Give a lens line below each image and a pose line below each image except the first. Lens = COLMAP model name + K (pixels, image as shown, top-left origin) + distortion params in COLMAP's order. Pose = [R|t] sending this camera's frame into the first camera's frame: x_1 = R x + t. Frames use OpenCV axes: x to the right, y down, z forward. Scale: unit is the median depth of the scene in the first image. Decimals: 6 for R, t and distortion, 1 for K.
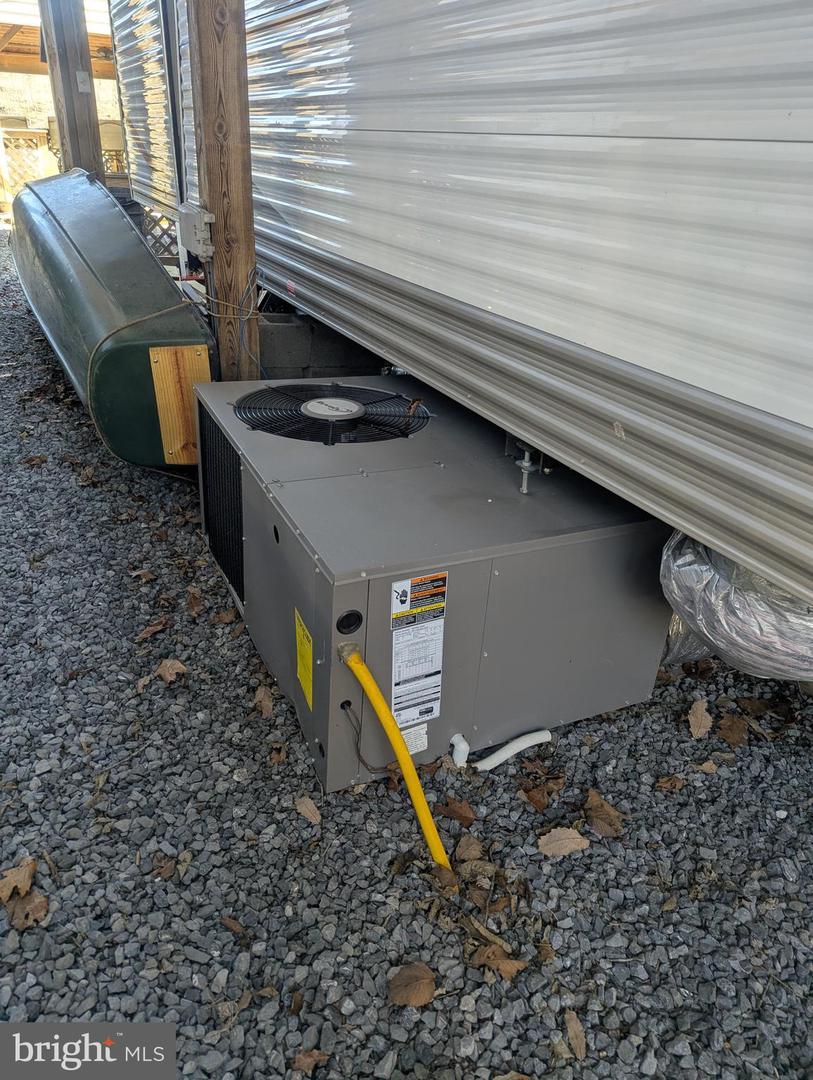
lens RADIAL K [[771.1, 0, 410.7], [0, 771.1, 535.0], [0, 0, 1]] dist [0.033994, -0.025696]
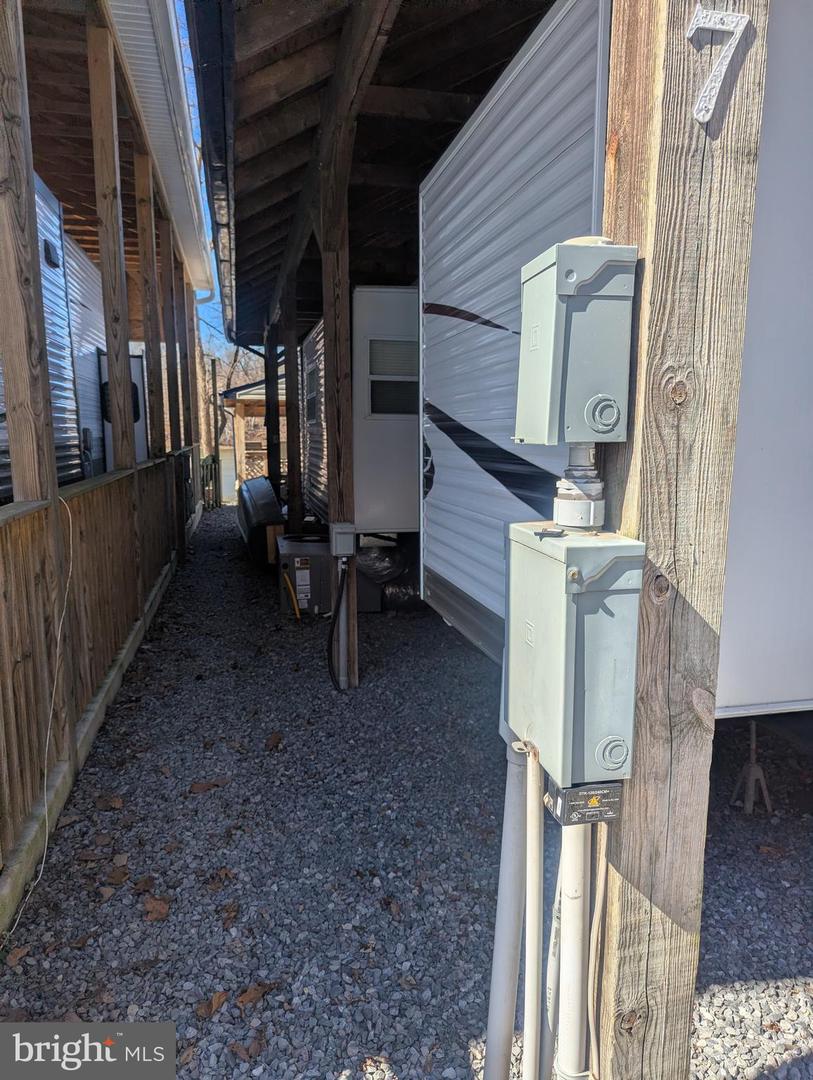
lens RADIAL K [[771.1, 0, 404.9], [0, 771.1, 540.7], [0, 0, 1]] dist [0.033994, -0.025696]
pose [[0.968572, -0.018561, -0.248041, 0.530075], [-0.063609, 0.945570, -0.319143, 0.420142], [0.240463, 0.324890, 0.914671, -0.932136]]
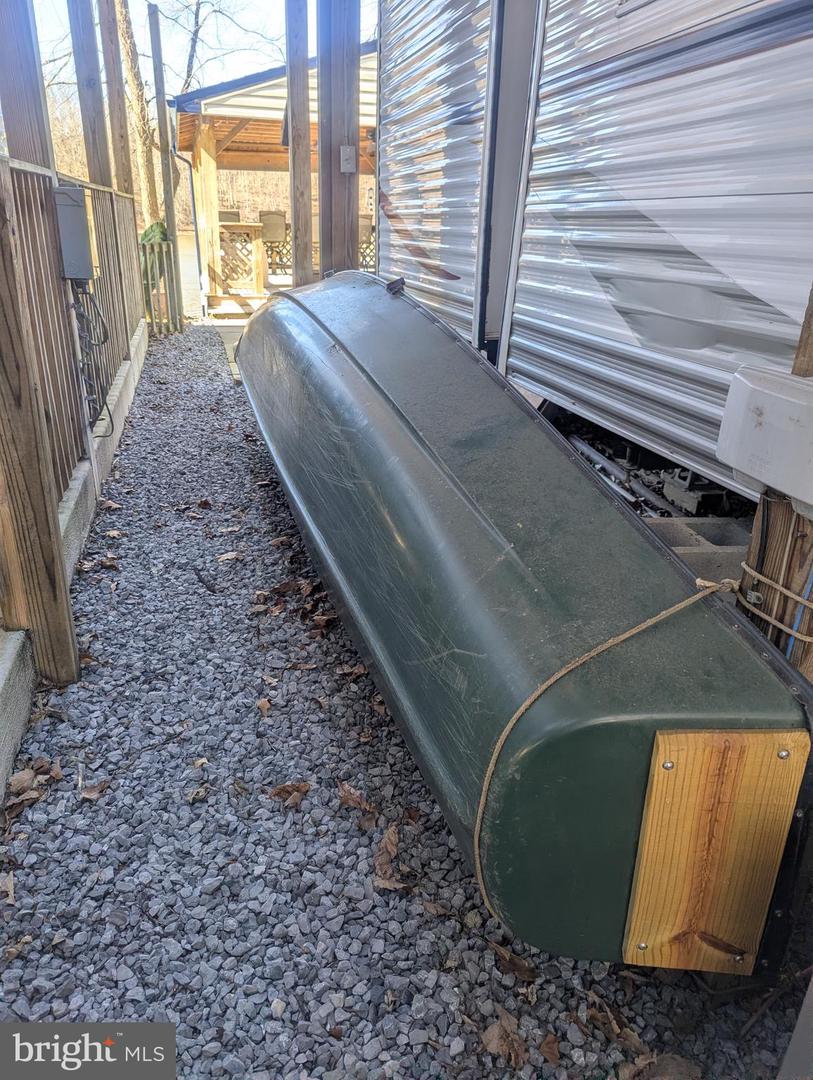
lens RADIAL K [[771.1, 0, 407.7], [0, 771.1, 539.7], [0, 0, 1]] dist [0.033994, -0.025696]
pose [[0.980275, 0.058635, -0.188743, -0.257266], [-0.075219, 0.993795, -0.081933, -0.194514], [0.182767, 0.094514, 0.978603, 0.384970]]
